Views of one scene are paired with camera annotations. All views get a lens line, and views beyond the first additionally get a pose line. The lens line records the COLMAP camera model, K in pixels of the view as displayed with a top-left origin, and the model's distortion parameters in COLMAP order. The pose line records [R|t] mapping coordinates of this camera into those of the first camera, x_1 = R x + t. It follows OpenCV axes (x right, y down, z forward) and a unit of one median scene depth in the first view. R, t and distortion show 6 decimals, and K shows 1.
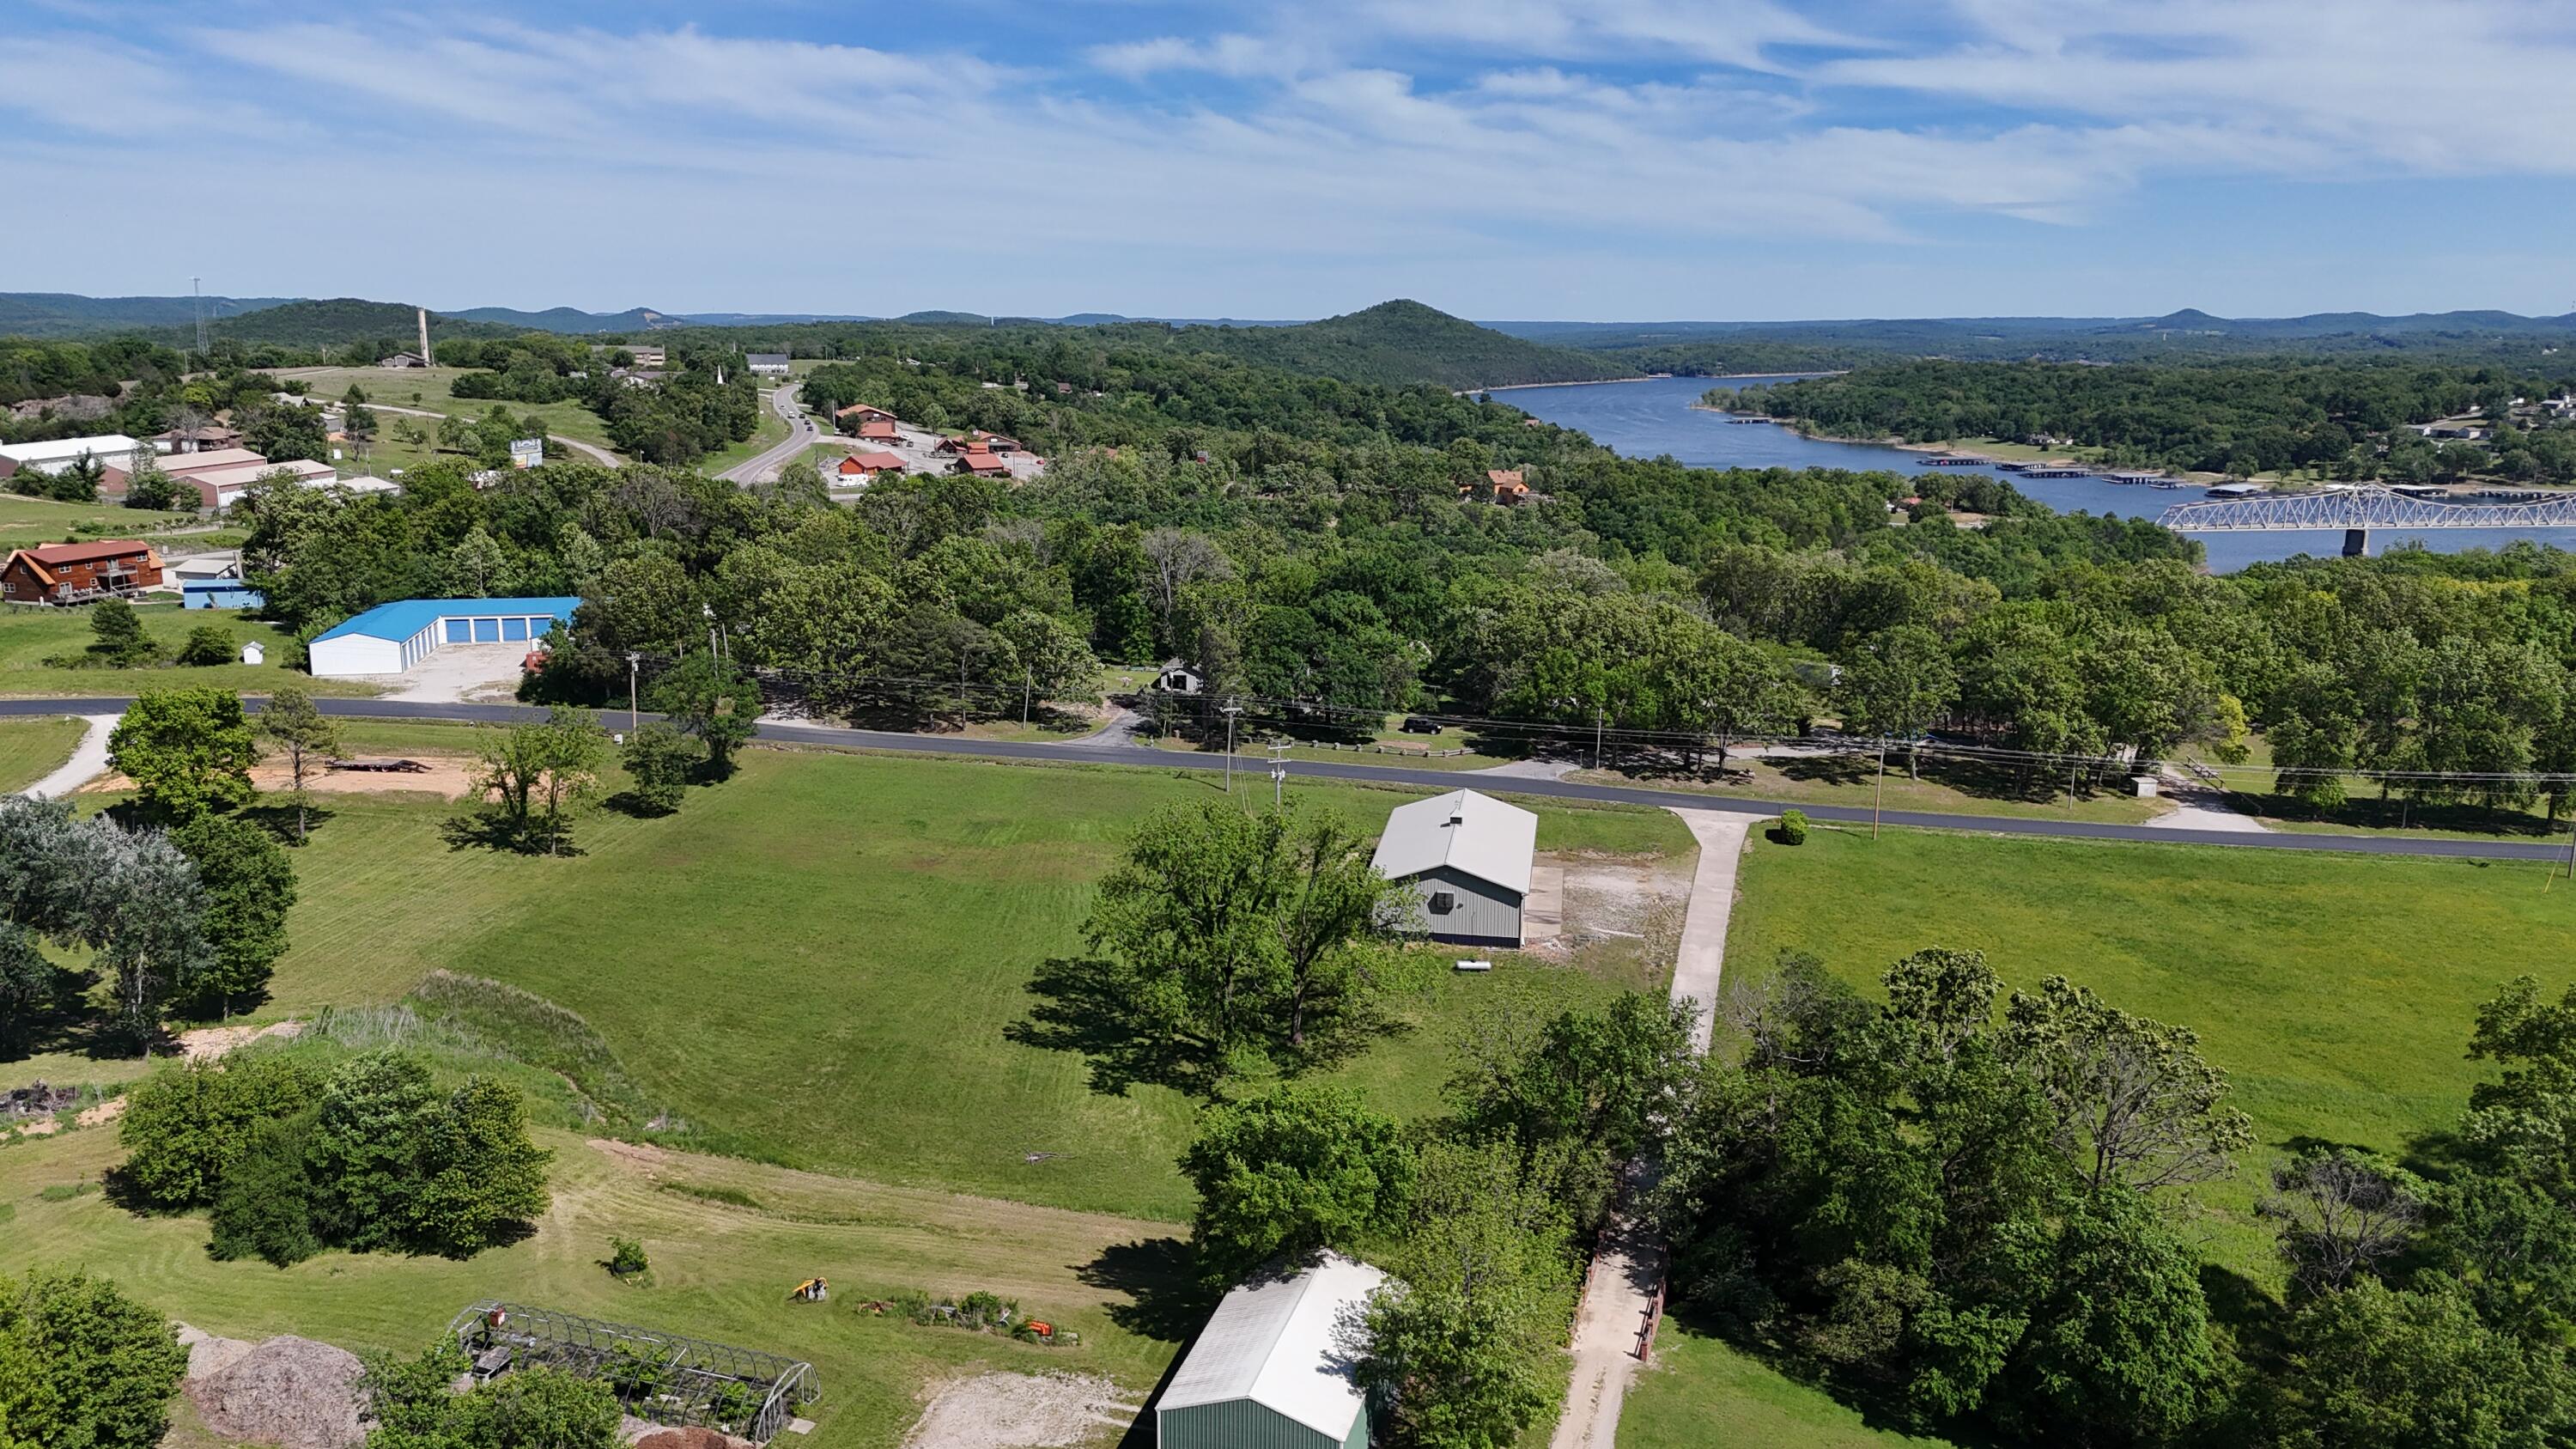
lens RADIAL K [[2050.1, 0, 1286.4], [0, 2050.1, 894.9], [0, 0, 1]] dist [0.085718, -0.057719]
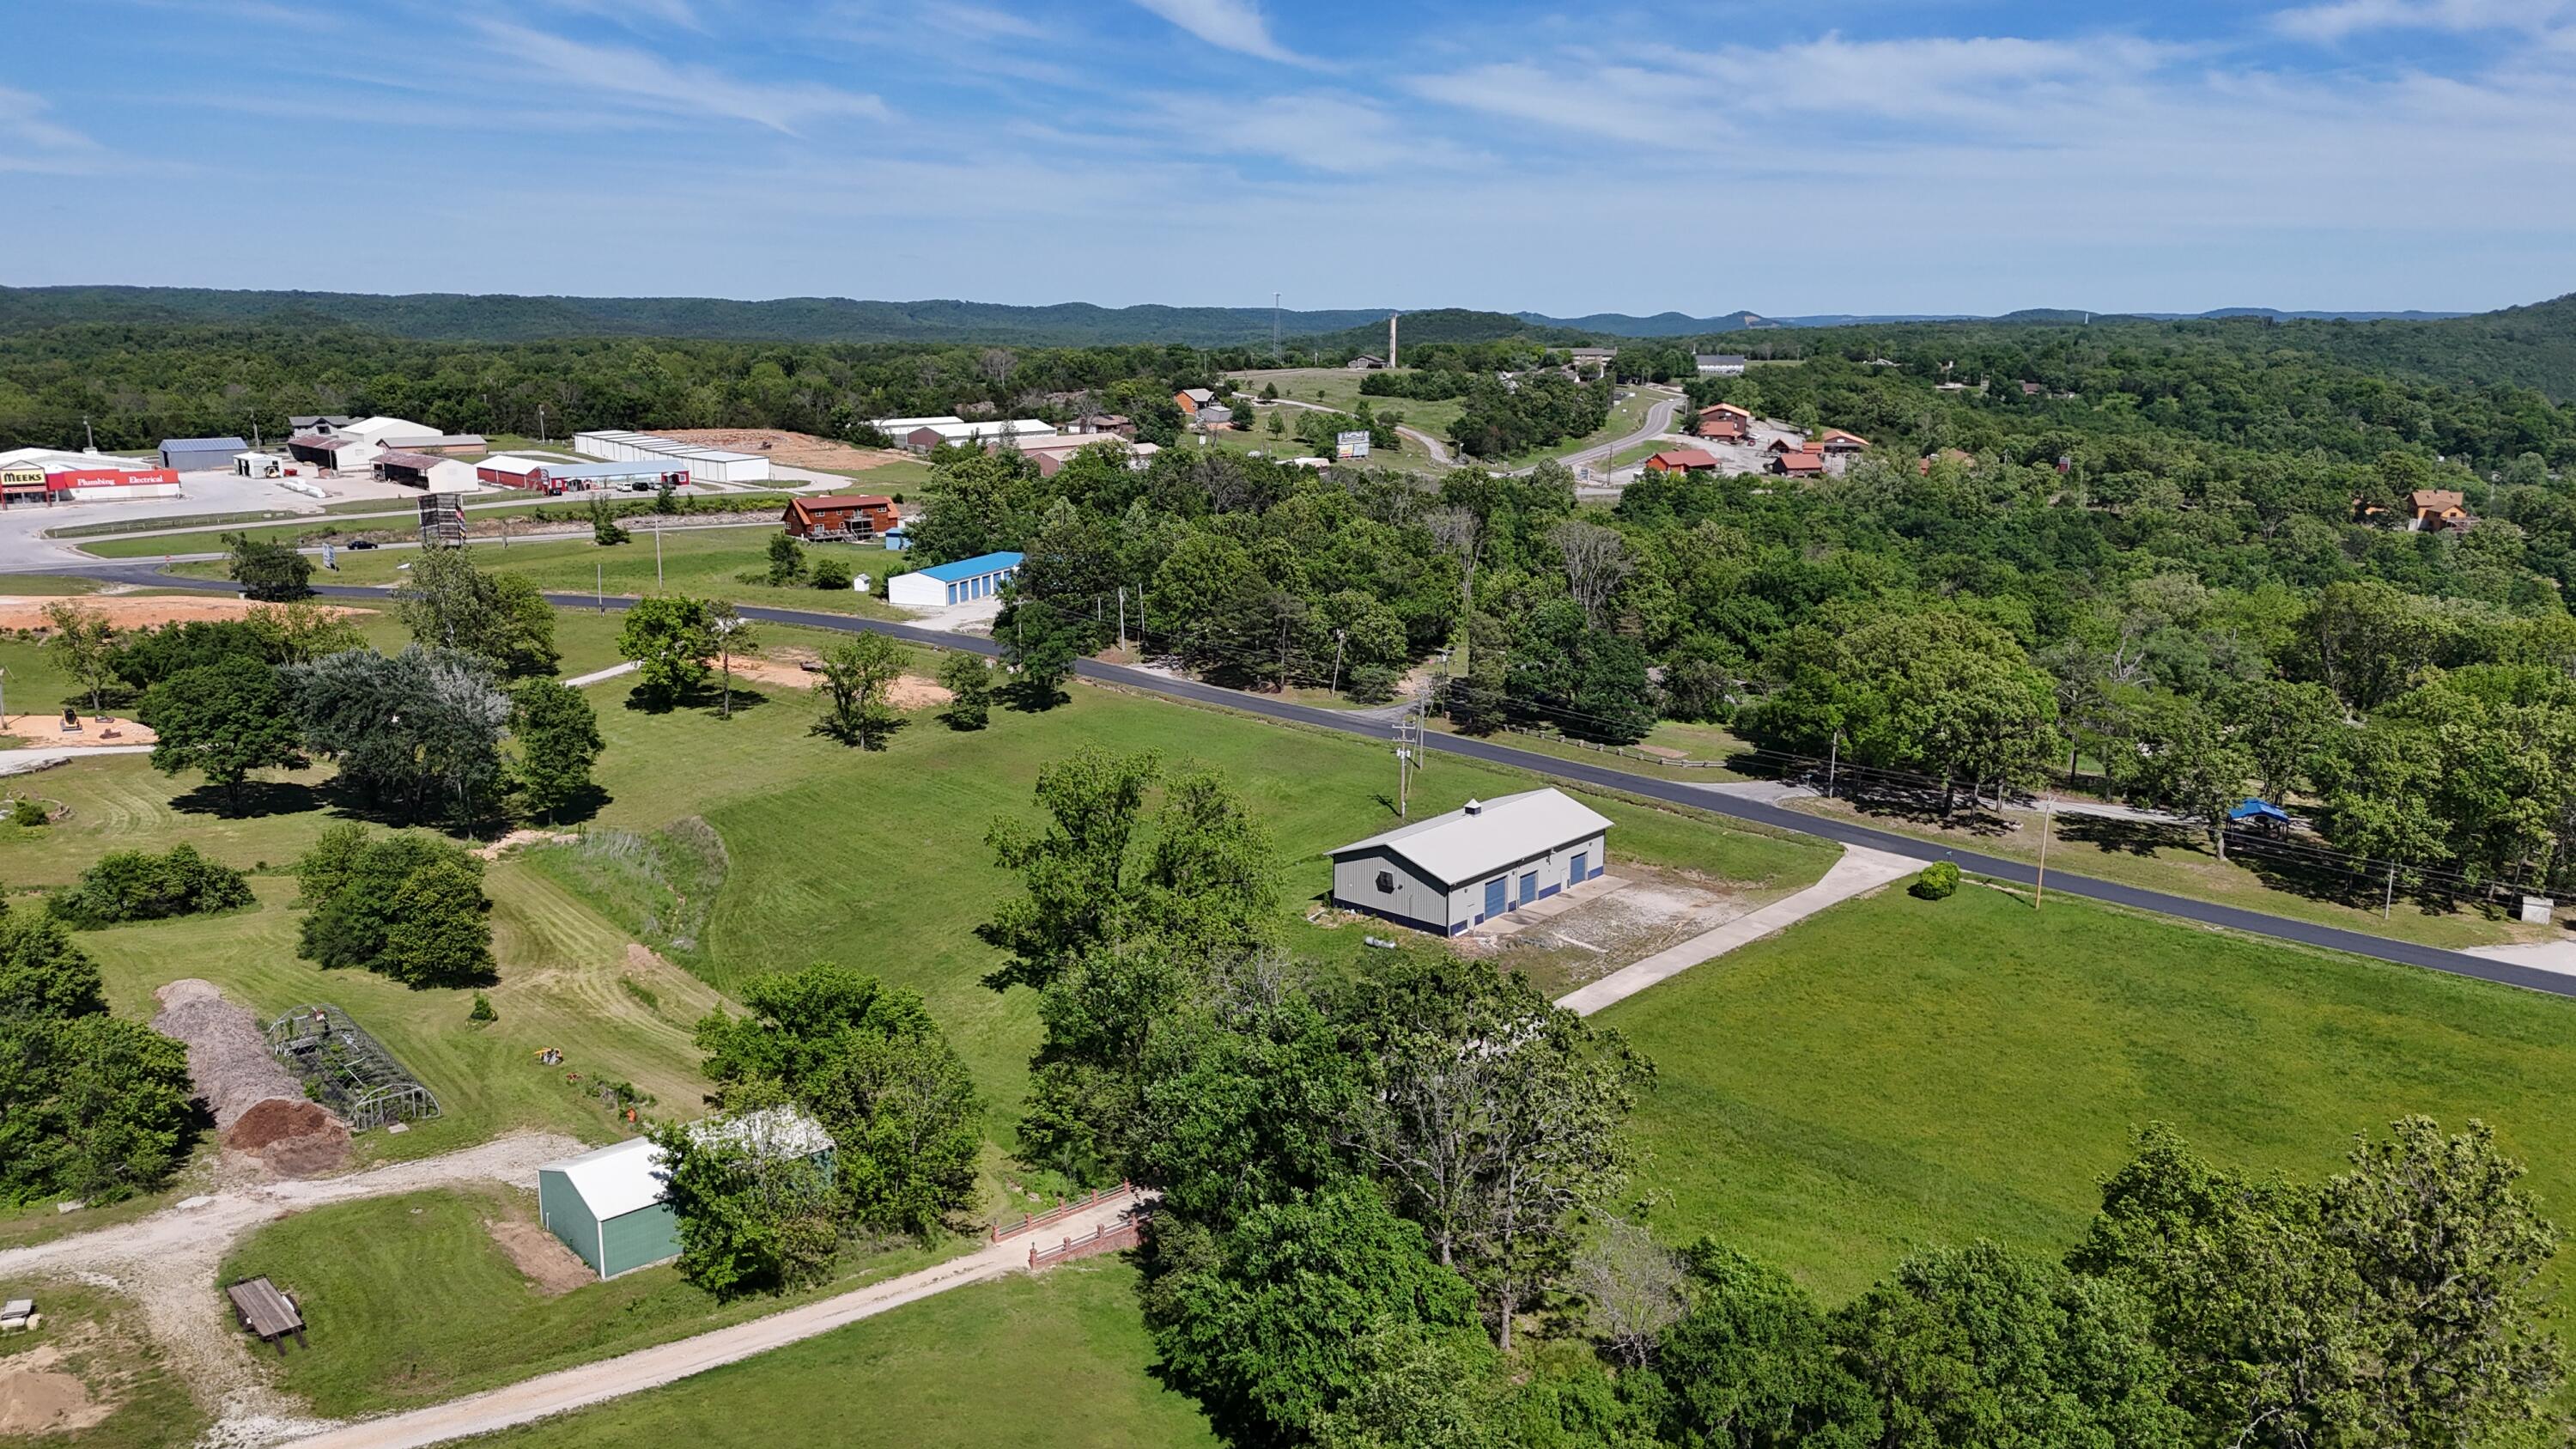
lens RADIAL K [[2050.1, 0, 1286.4], [0, 2050.1, 894.9], [0, 0, 1]] dist [0.085718, -0.057719]
pose [[0.828041, 0.151415, -0.539834, 0.212299], [-0.151564, 0.987446, 0.044483, -0.010046], [0.539793, 0.044986, 0.840595, 0.034545]]
